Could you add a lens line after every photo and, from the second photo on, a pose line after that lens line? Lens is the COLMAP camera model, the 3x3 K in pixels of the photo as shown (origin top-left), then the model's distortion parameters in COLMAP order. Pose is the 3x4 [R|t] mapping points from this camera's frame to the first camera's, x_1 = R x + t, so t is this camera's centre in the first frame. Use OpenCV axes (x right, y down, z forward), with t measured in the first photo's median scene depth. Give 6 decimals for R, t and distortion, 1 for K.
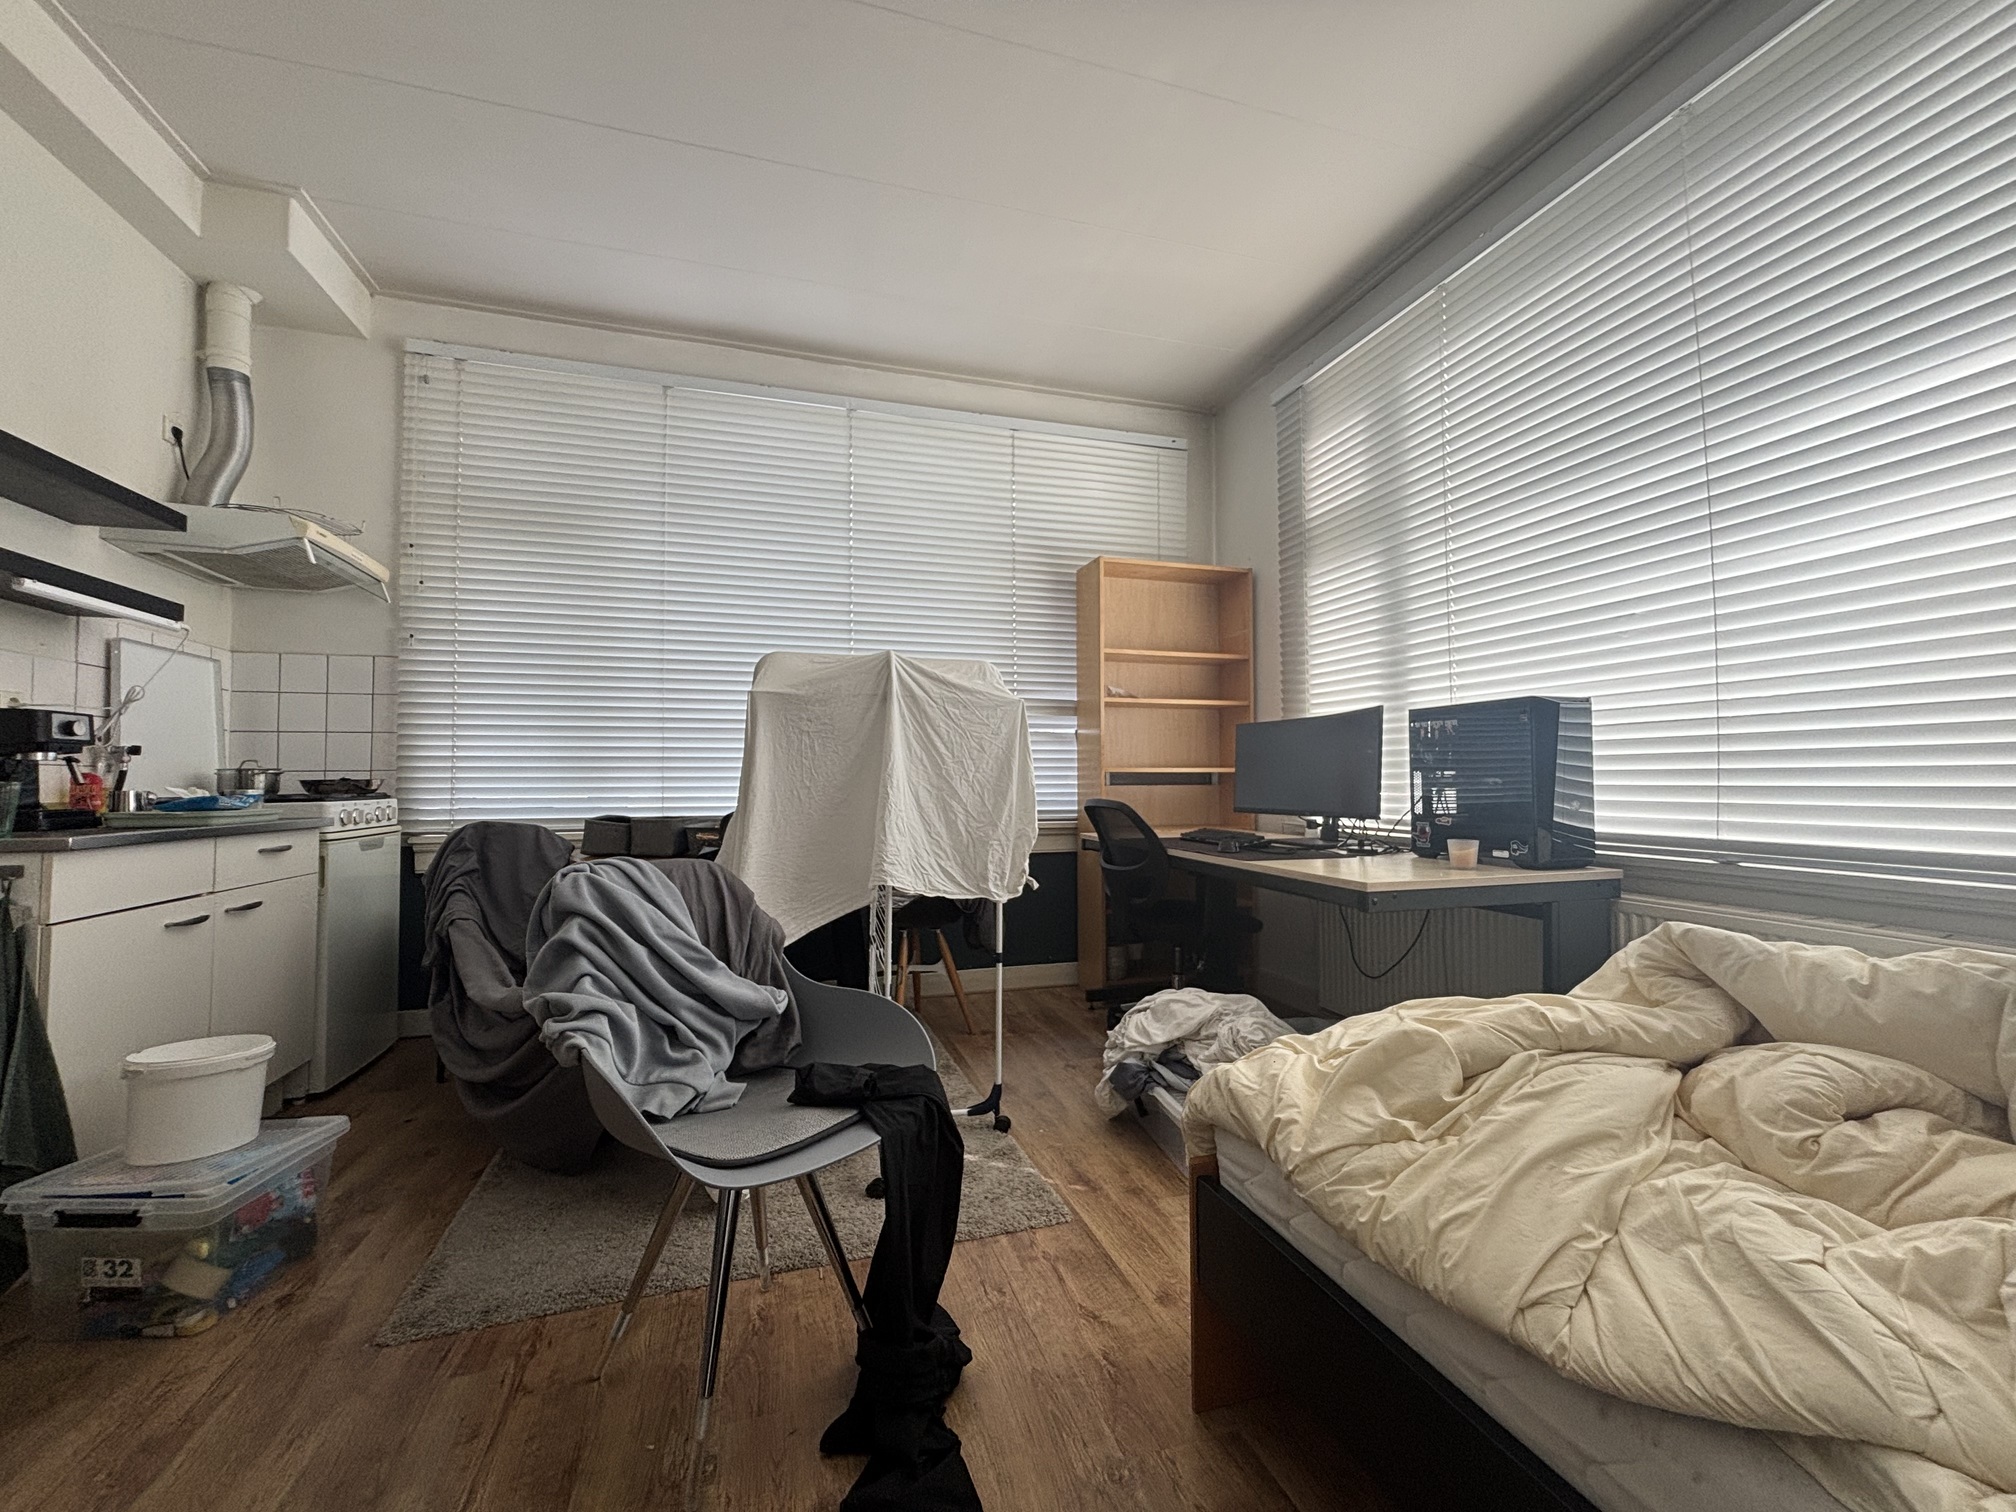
lens RADIAL K [[811.5, 0, 996.9], [0, 811.5, 752.4], [0, 0, 1]] dist [0.000055, -0.000509]
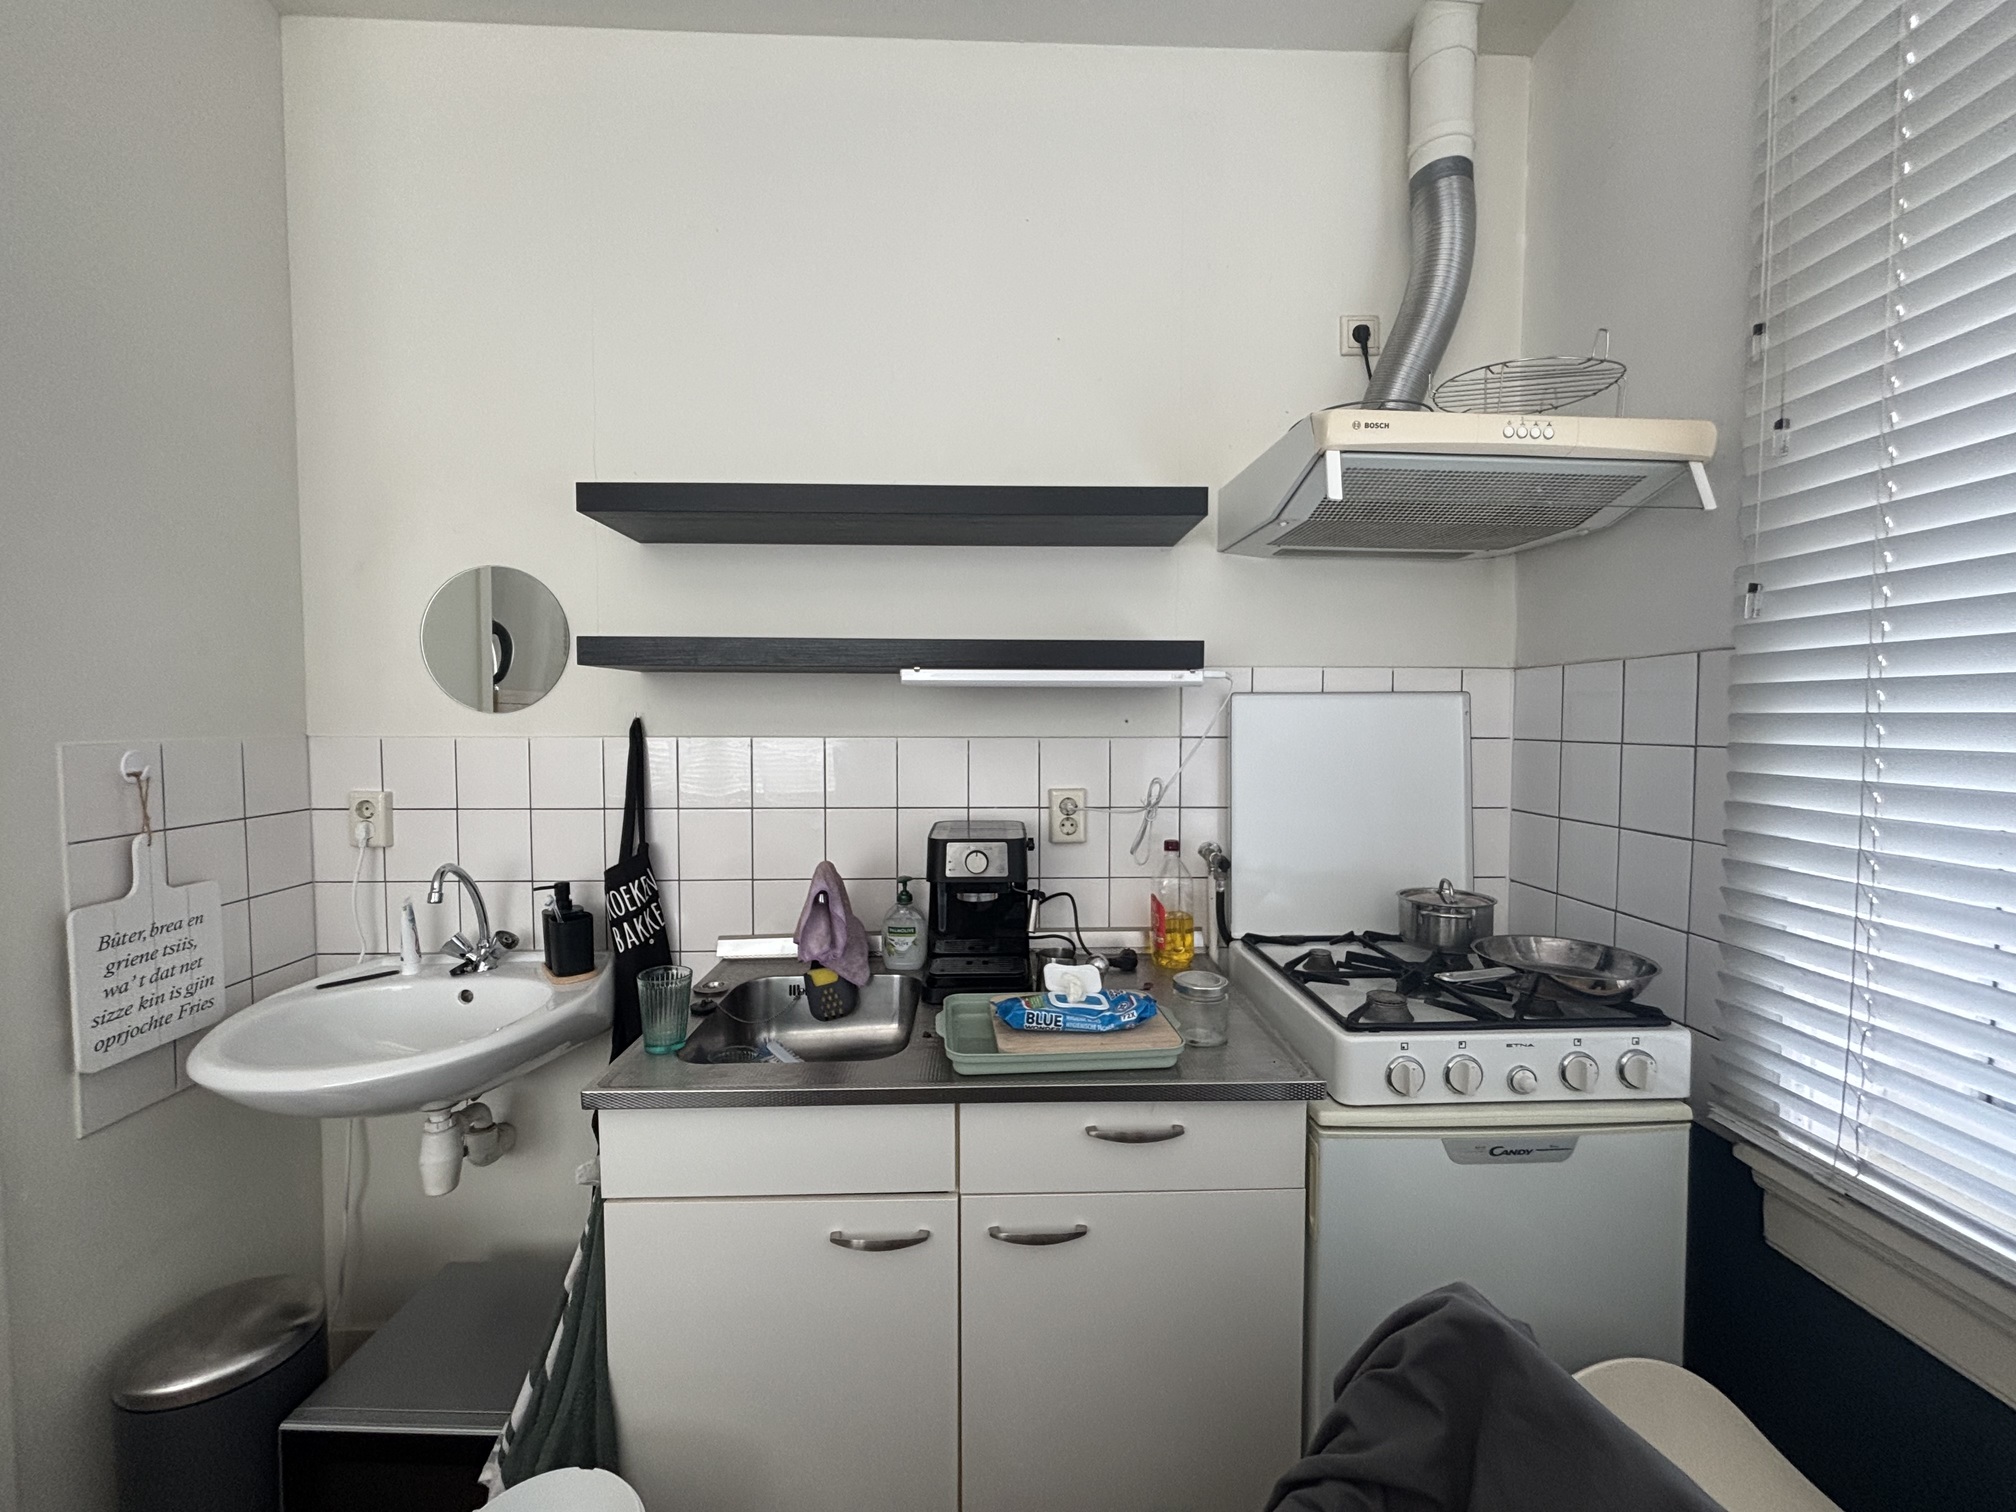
lens RADIAL K [[811.5, 0, 996.9], [0, 811.5, 752.4], [0, 0, 1]] dist [0.000055, -0.000509]
pose [[-0.246471, 0.042870, -0.968202, -0.074171], [0.034963, 0.998764, 0.035323, -0.024265], [0.968519, -0.025145, -0.247665, 0.194221]]
